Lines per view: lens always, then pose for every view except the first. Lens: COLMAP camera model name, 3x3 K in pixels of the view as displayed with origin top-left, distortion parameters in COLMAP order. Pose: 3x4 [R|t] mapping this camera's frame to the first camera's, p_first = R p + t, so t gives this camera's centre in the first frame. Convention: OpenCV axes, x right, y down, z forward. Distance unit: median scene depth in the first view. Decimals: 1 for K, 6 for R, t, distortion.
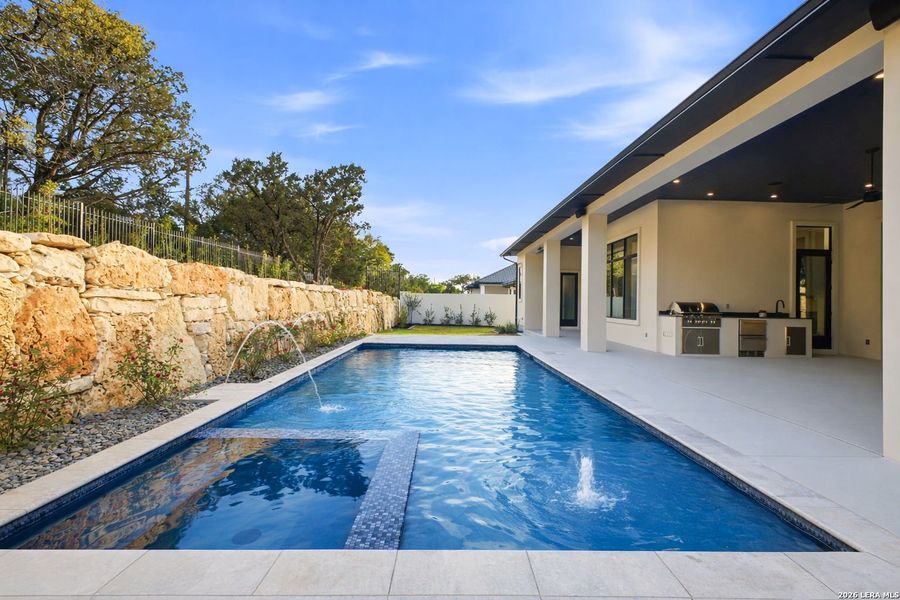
lens RADIAL K [[395.5, 0, 448.4], [0, 395.5, 295.8], [0, 0, 1]] dist [0.000724, 0.000494]
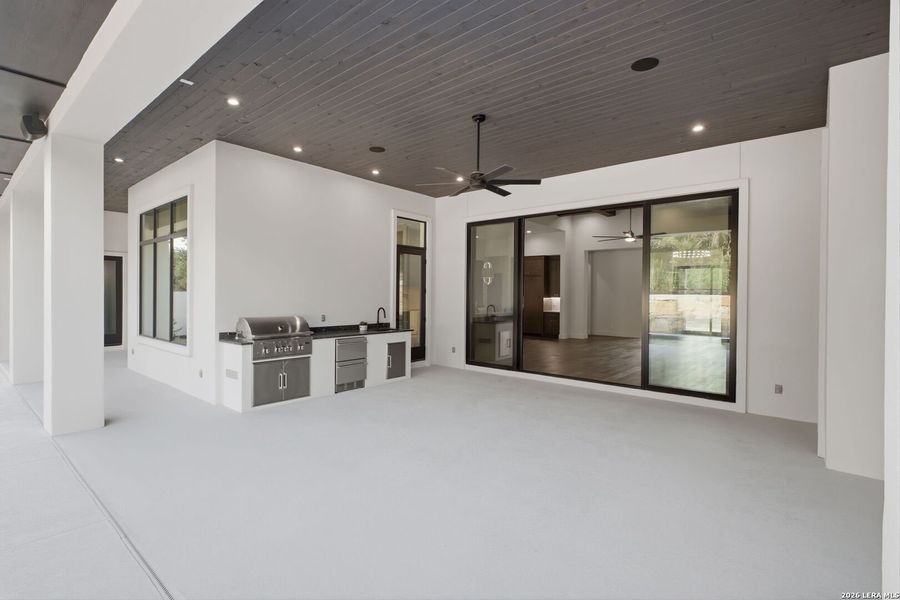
lens RADIAL K [[430.5, 0, 456.0], [0, 430.5, 292.7], [0, 0, 1]] dist [0.001211, -0.000989]
pose [[0.642765, -0.011815, 0.765972, 0.286927], [-0.006168, 0.999769, 0.020598, -0.038877], [-0.766039, -0.017964, 0.642543, 0.346737]]
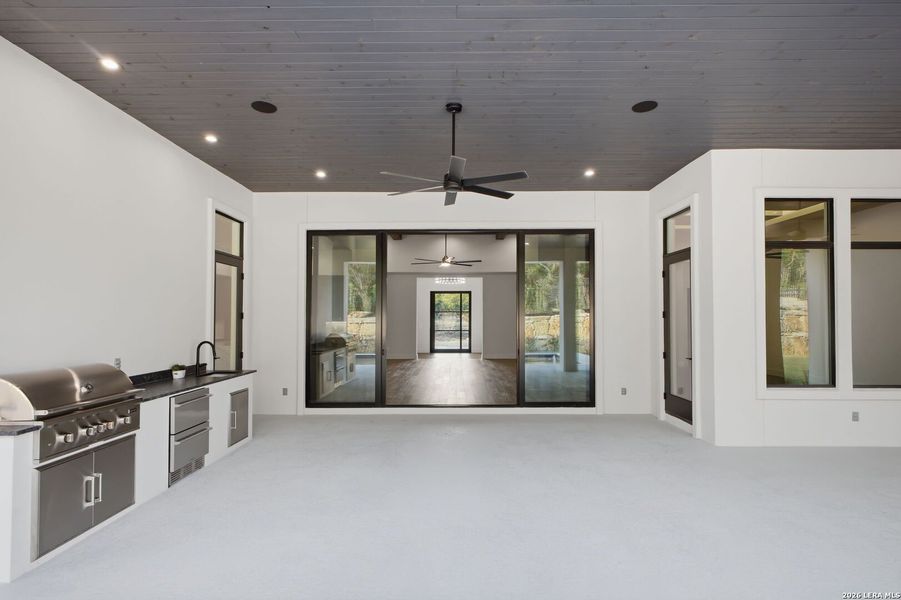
lens RADIAL K [[431.0, 0, 446.8], [0, 431.0, 300.5], [0, 0, 1]] dist [0.001211, -0.000989]
pose [[0.006503, 0.020761, 0.999763, 0.273405], [-0.008882, 0.999746, -0.020703, -0.035365], [-0.999939, -0.008745, 0.006686, 0.691358]]
